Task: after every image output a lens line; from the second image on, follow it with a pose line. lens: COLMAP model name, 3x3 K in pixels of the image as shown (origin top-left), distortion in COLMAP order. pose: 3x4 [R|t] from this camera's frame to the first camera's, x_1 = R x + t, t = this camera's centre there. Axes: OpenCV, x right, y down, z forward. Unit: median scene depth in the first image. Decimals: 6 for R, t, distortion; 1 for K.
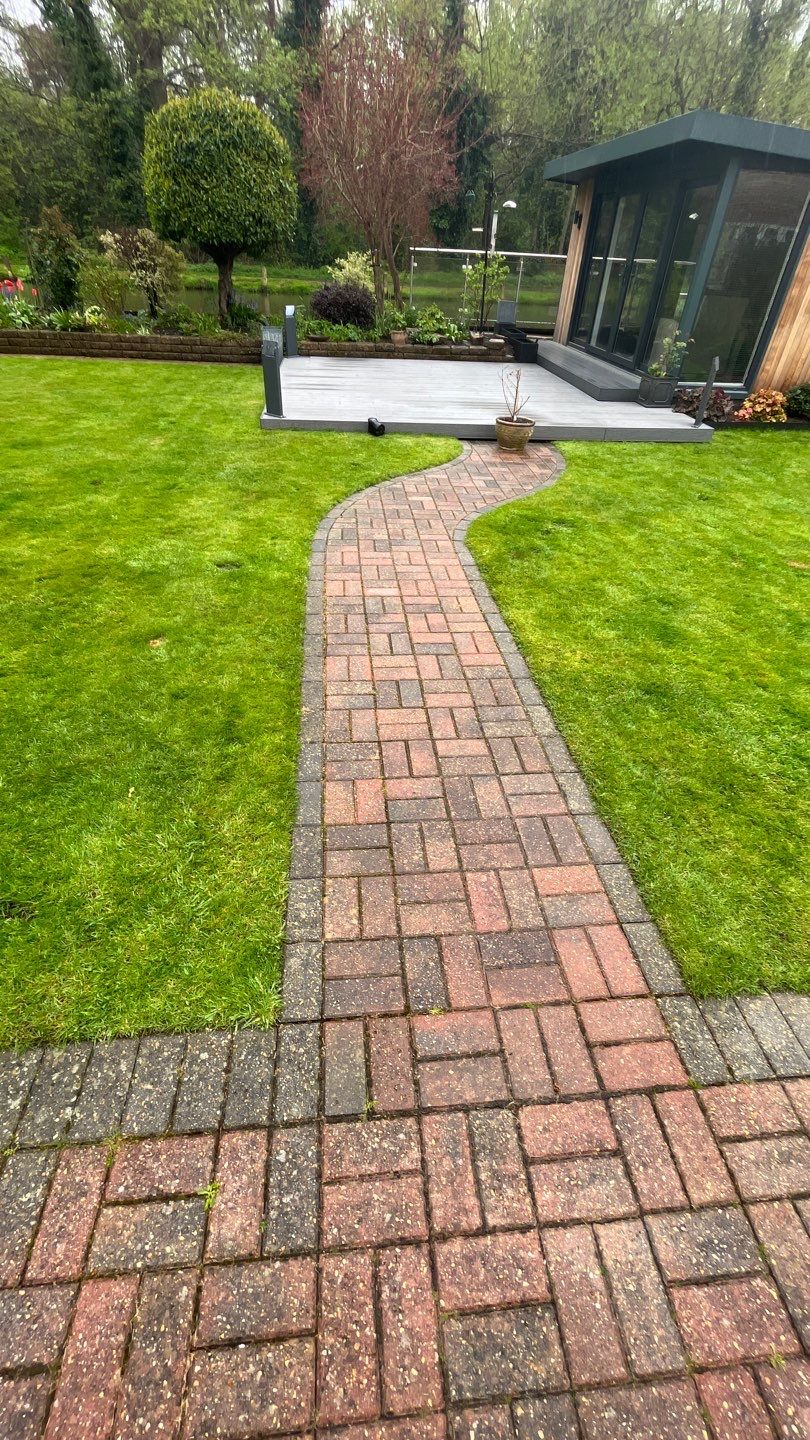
lens RADIAL K [[582.4, 0, 405.0], [0, 582.4, 720.0], [0, 0, 1]] dist [-0.001391, -0.000764]
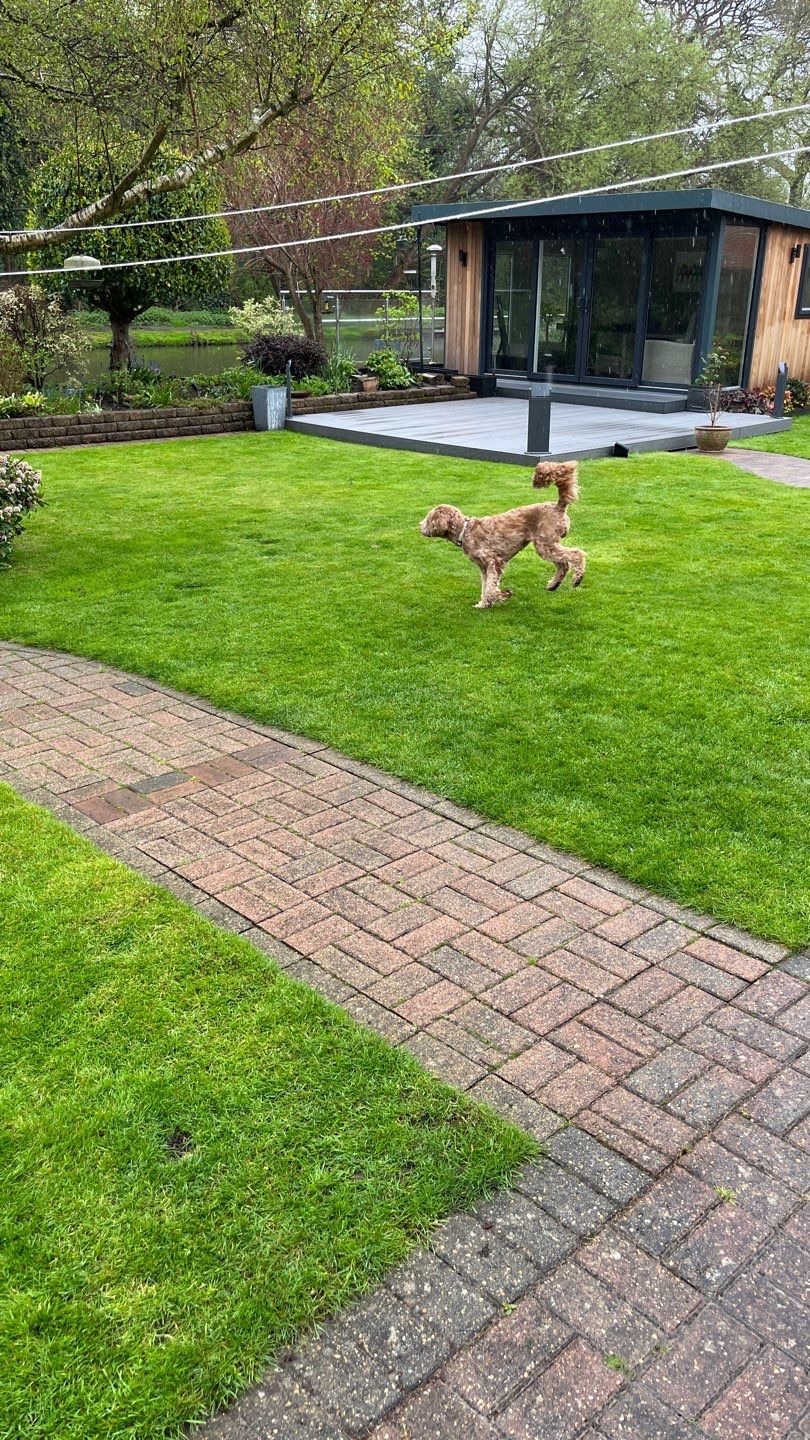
lens RADIAL K [[1106.2, 0, 405.0], [0, 1106.2, 720.0], [0, 0, 1]] dist [0.067517, -0.100054]
pose [[0.784000, -0.261315, 0.563080, -1.144778], [0.408221, 0.900386, -0.150531, 0.028402], [-0.467654, 0.347878, 0.812577, -0.153618]]
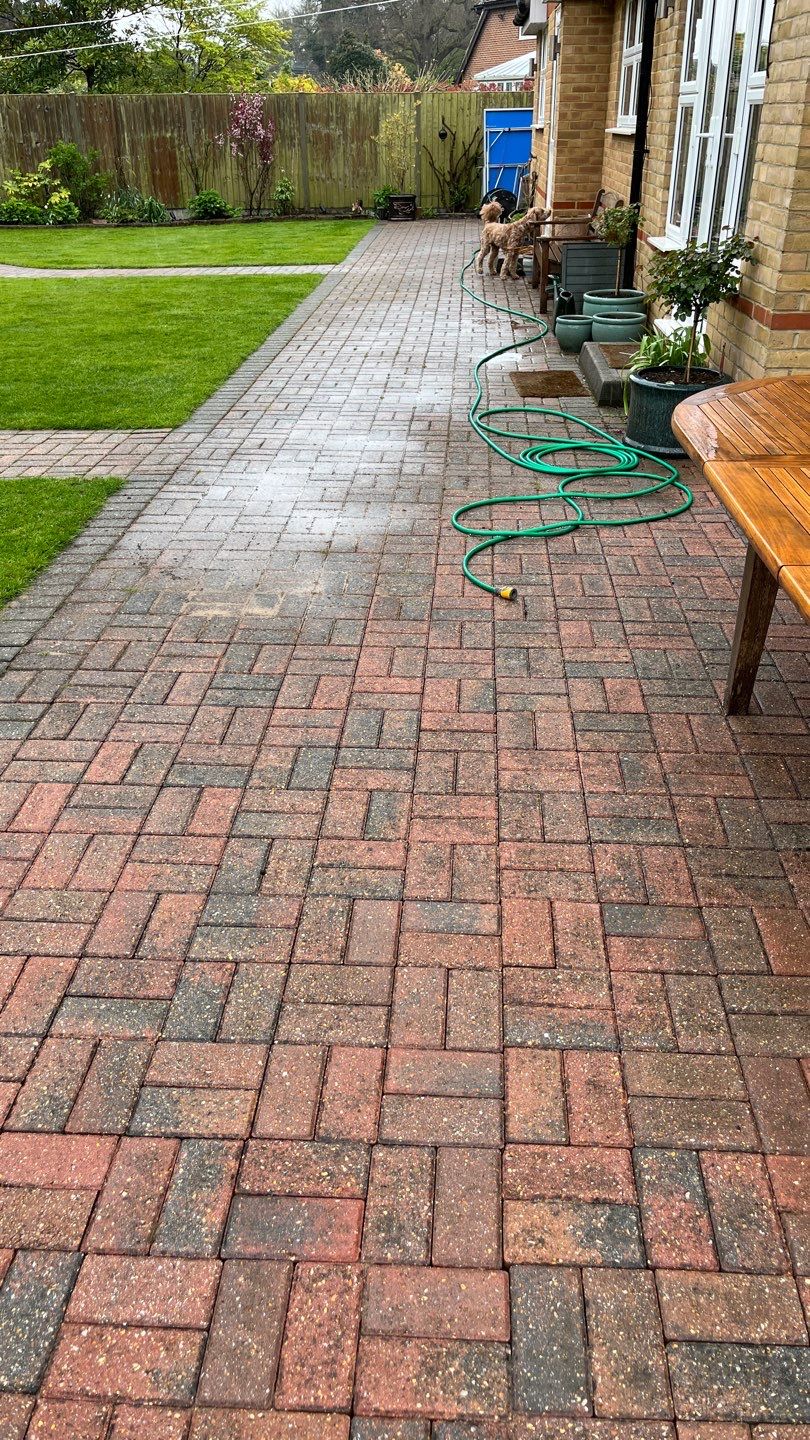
lens RADIAL K [[1106.2, 0, 405.0], [0, 1106.2, 720.0], [0, 0, 1]] dist [0.067517, -0.100054]
pose [[0.141453, -0.507770, 0.849801, -1.898993], [0.628504, 0.709293, 0.319197, 0.133722], [-0.764836, 0.488952, 0.419467, -0.294961]]
